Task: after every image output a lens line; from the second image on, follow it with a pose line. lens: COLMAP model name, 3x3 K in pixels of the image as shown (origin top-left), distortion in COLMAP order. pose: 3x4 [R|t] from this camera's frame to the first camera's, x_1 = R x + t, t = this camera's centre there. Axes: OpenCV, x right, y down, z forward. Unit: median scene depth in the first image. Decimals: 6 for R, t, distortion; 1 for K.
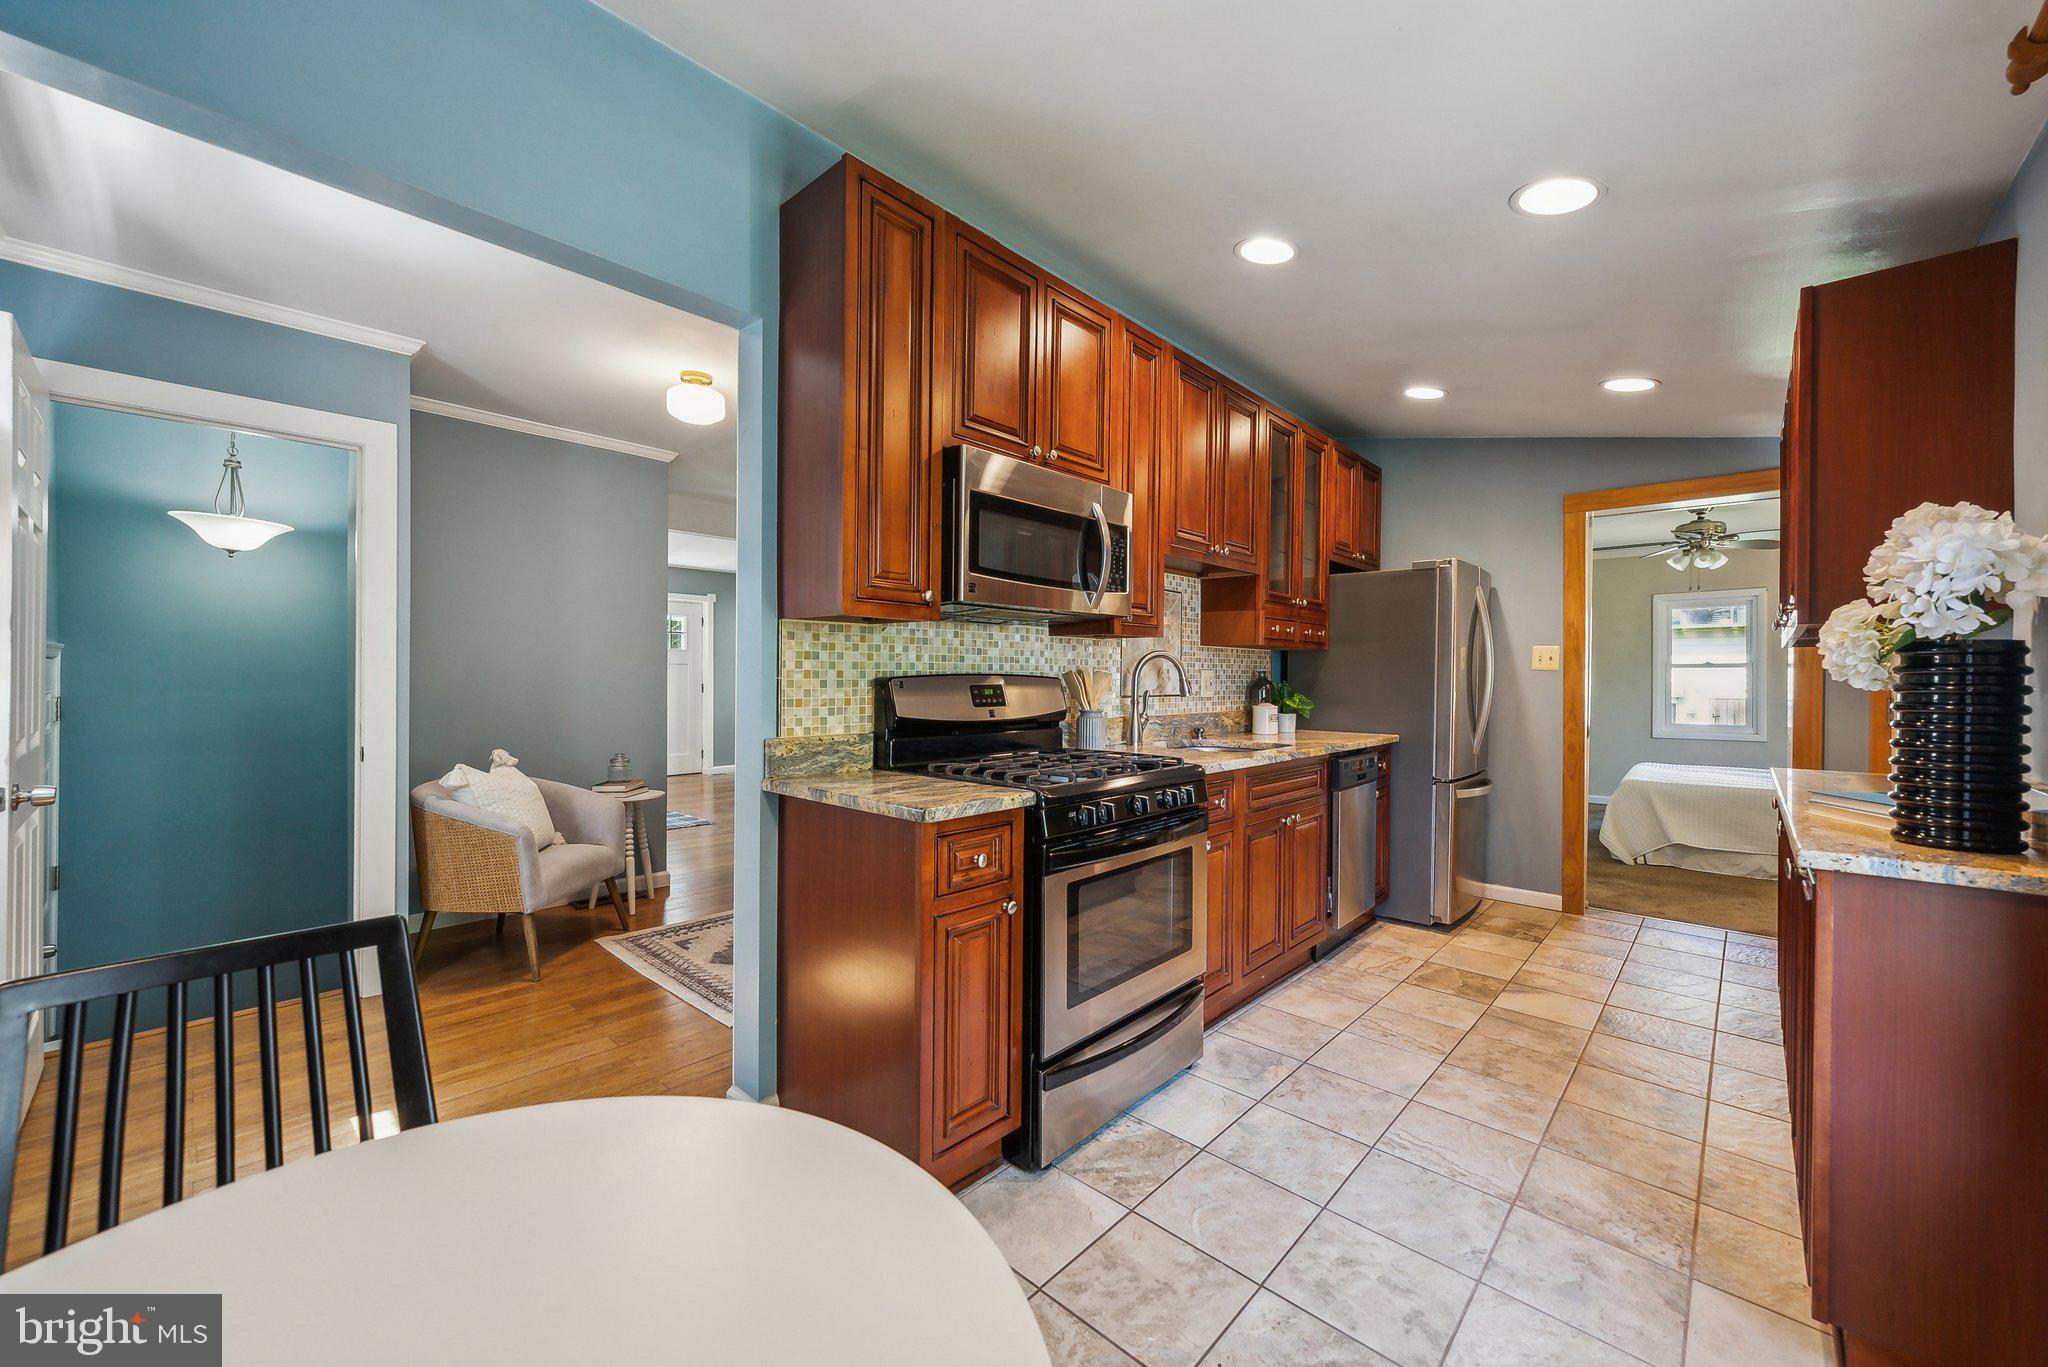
lens RADIAL K [[782.9, 0, 1020.3], [0, 782.9, 684.4], [0, 0, 1]] dist [-0.000549, -0.000229]
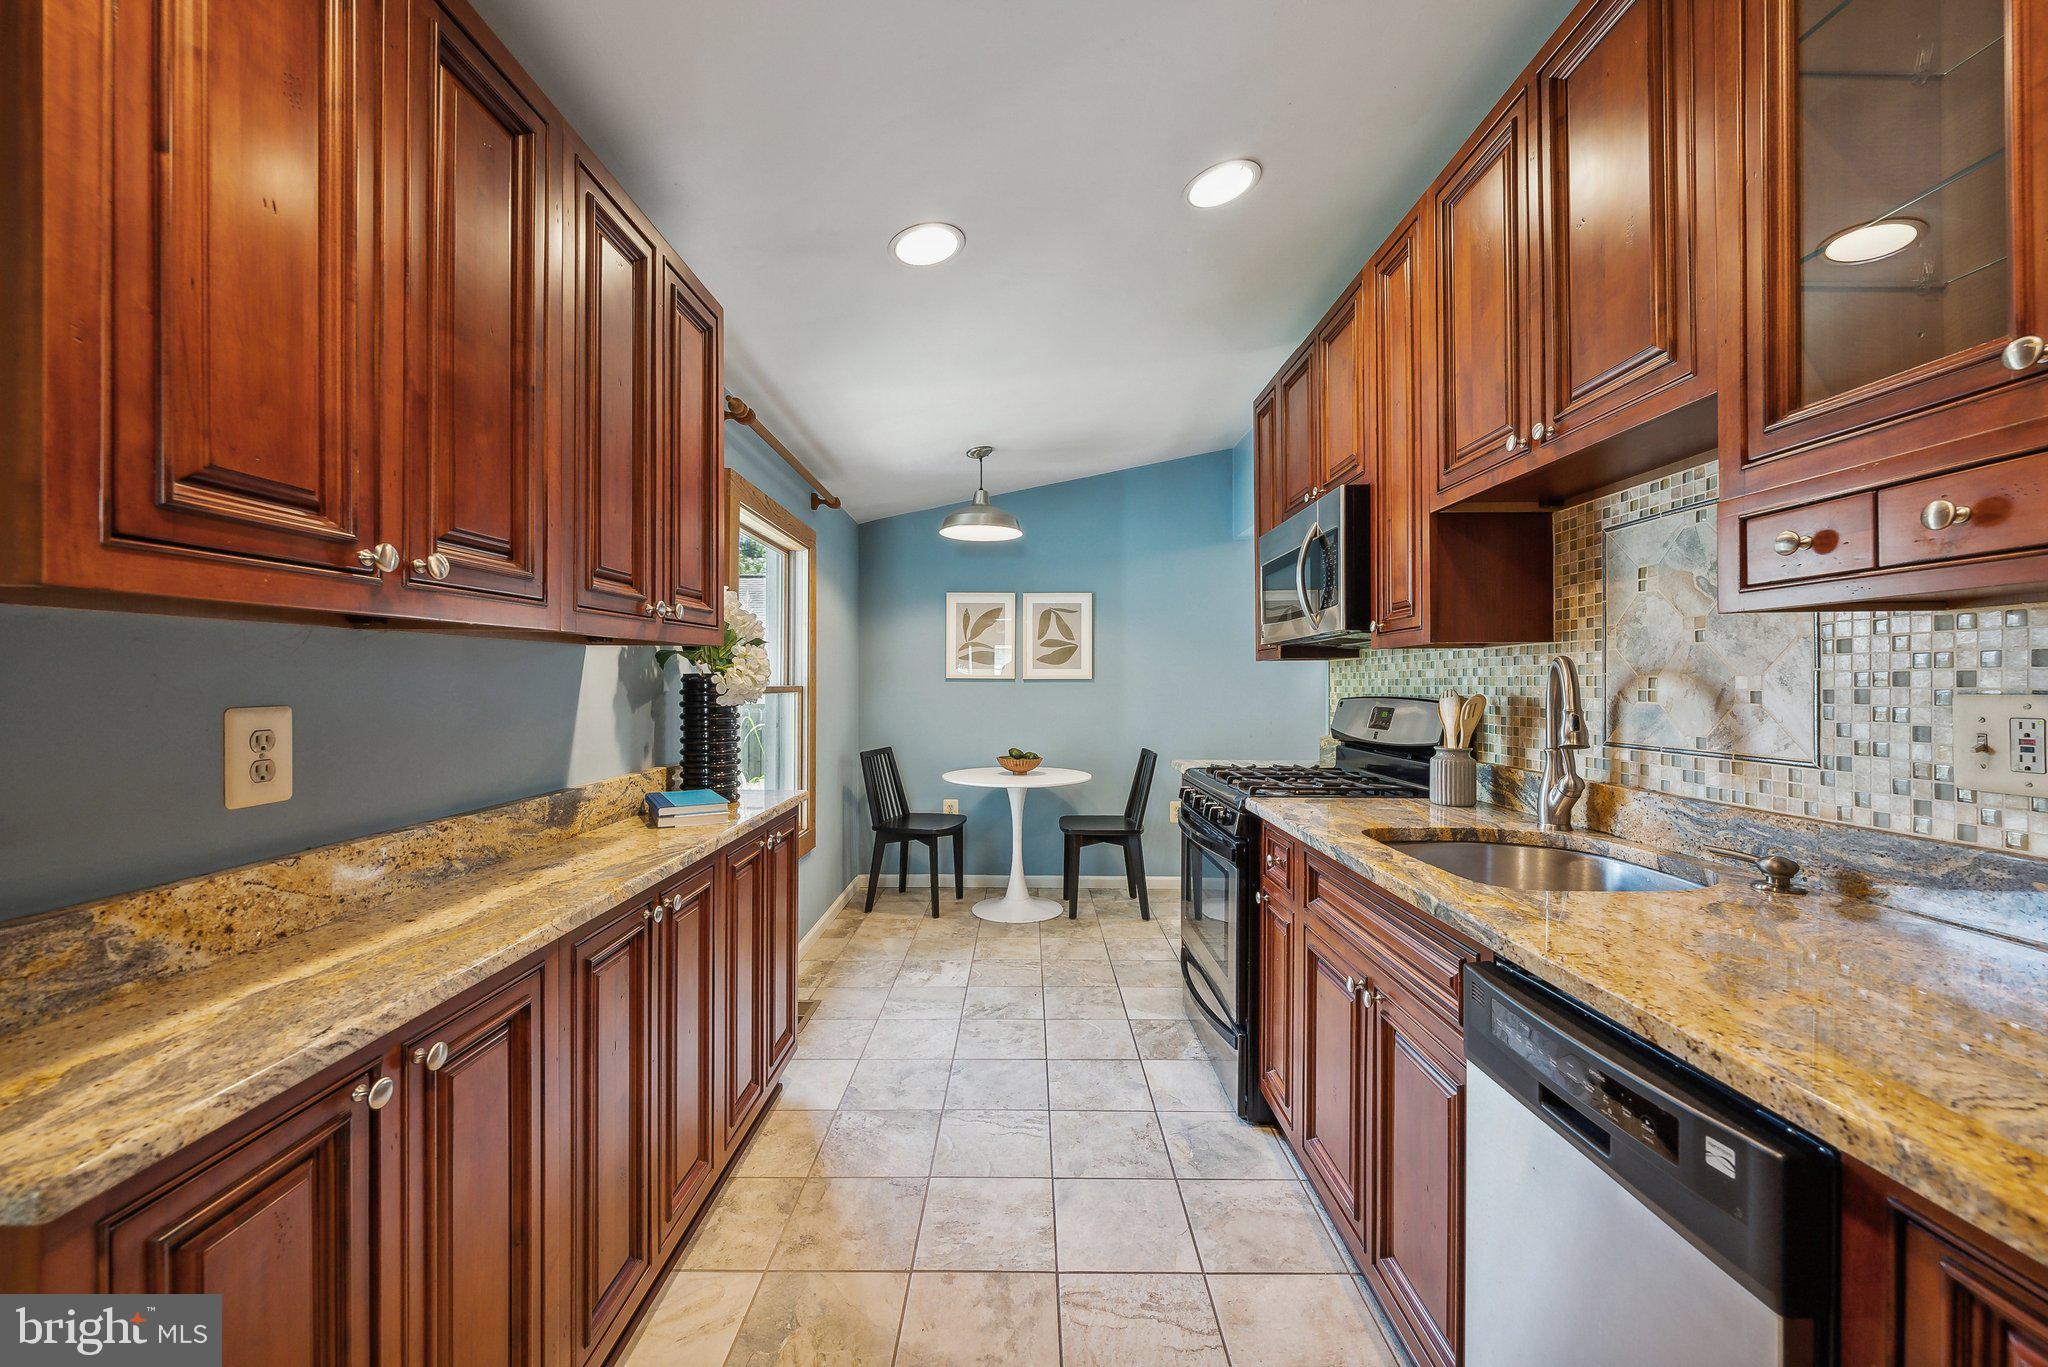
lens RADIAL K [[782.9, 0, 1021.8], [0, 782.9, 679.6], [0, 0, 1]] dist [-0.000549, -0.000229]
pose [[-0.737438, -0.012770, -0.675294, 0.883995], [-0.014316, 0.999892, -0.003275, -0.022973], [0.675263, 0.007253, -0.737542, 1.271820]]
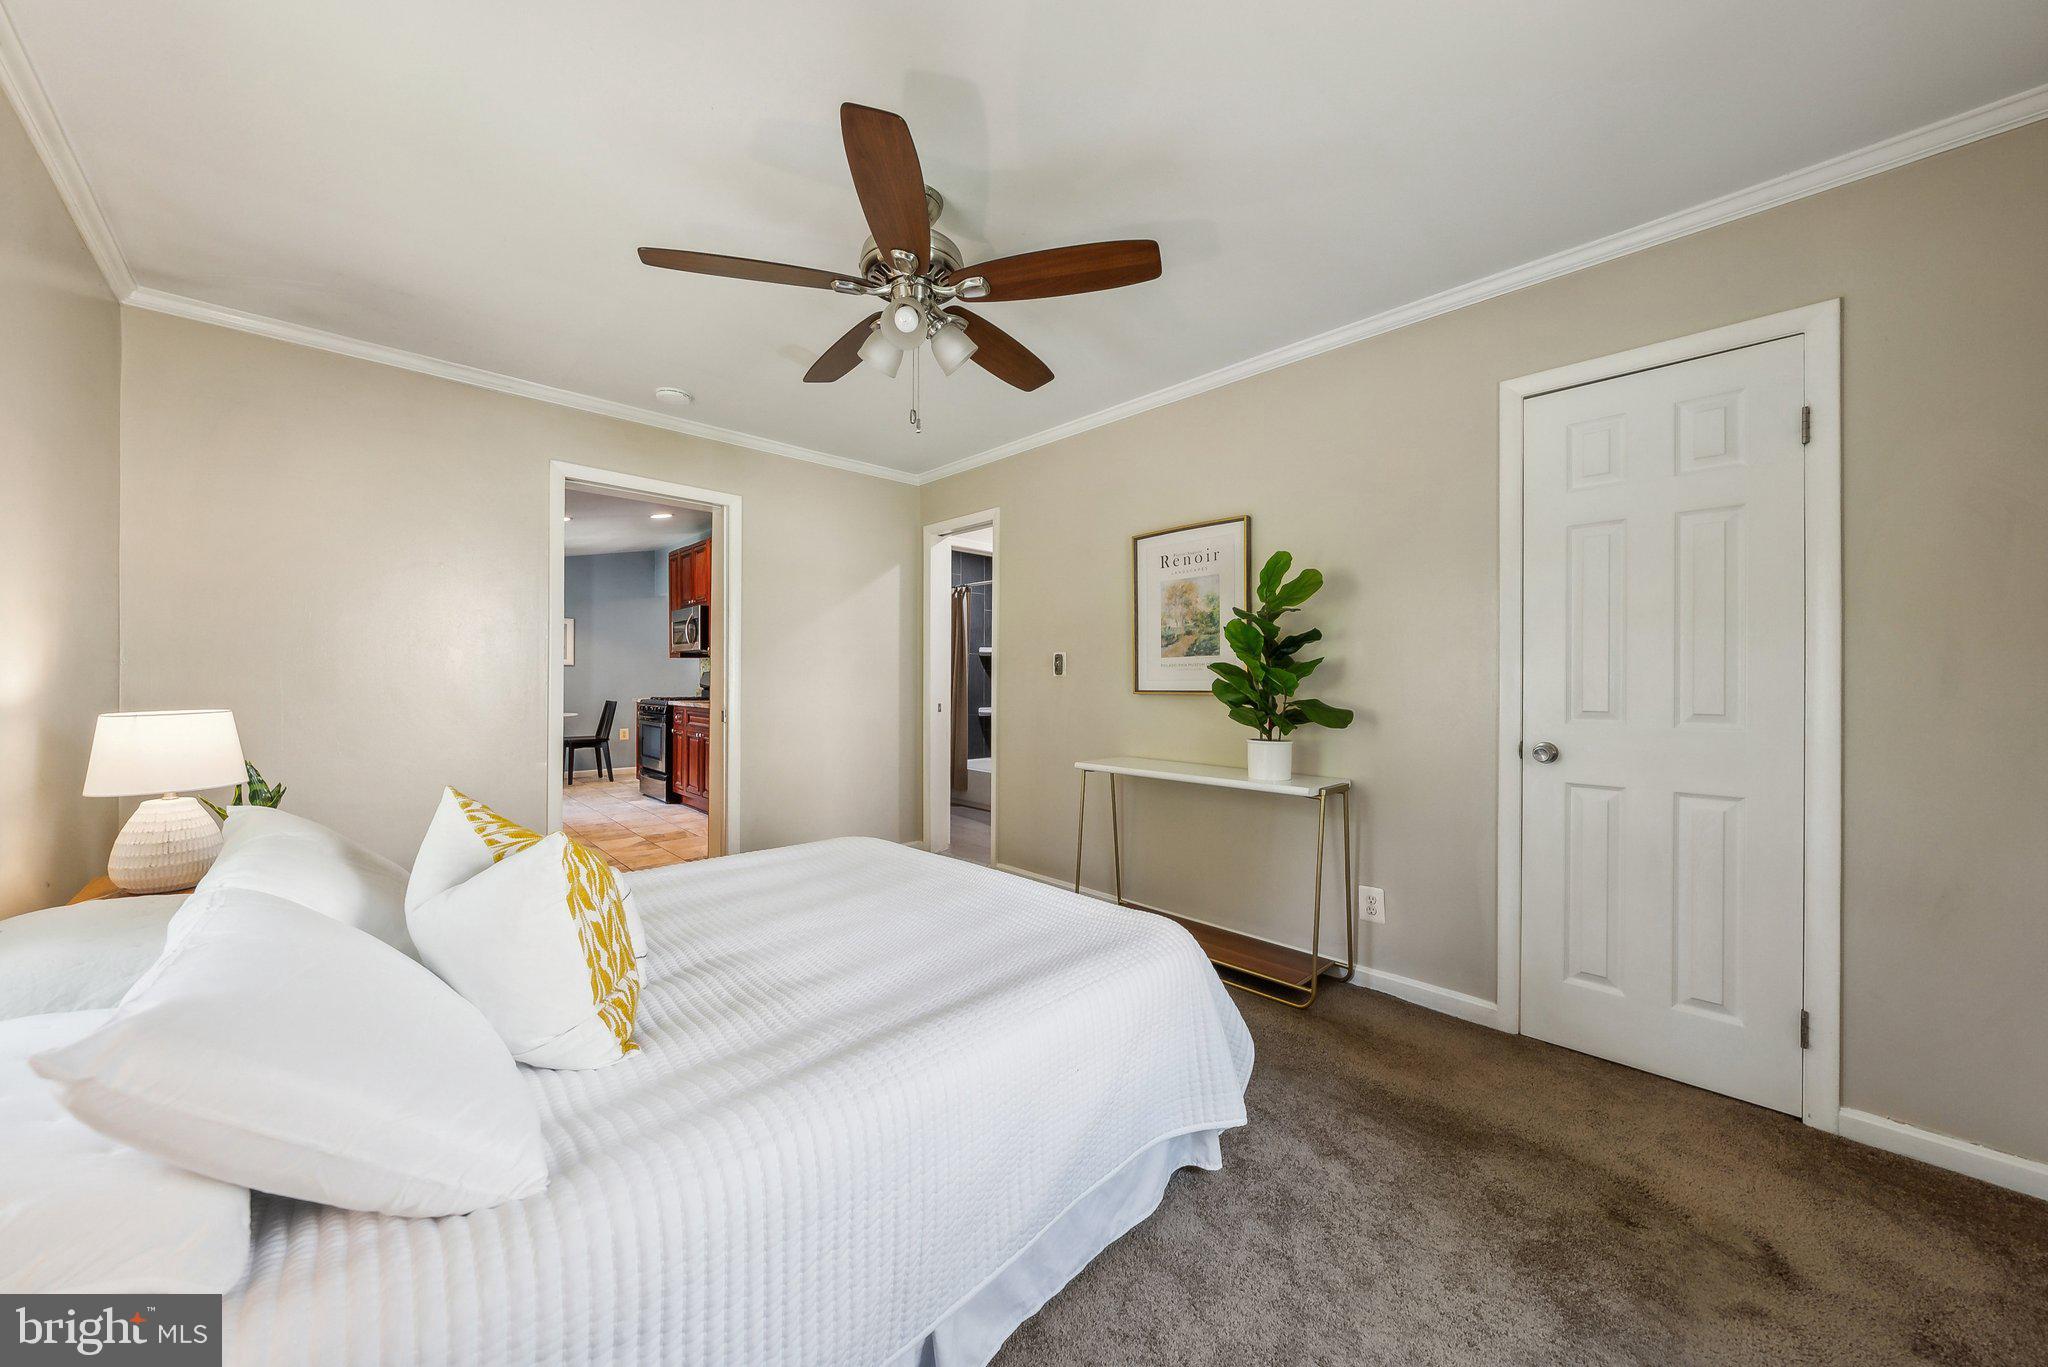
lens RADIAL K [[705.1, 0, 1019.5], [0, 705.1, 682.8], [0, 0, 1]] dist [-0.002746, -0.000493]
pose [[-0.057706, -0.010056, -0.998283, 2.424790], [-0.010929, 0.999896, -0.009440, 0.044574], [0.998274, 0.010366, -0.057810, 2.125015]]
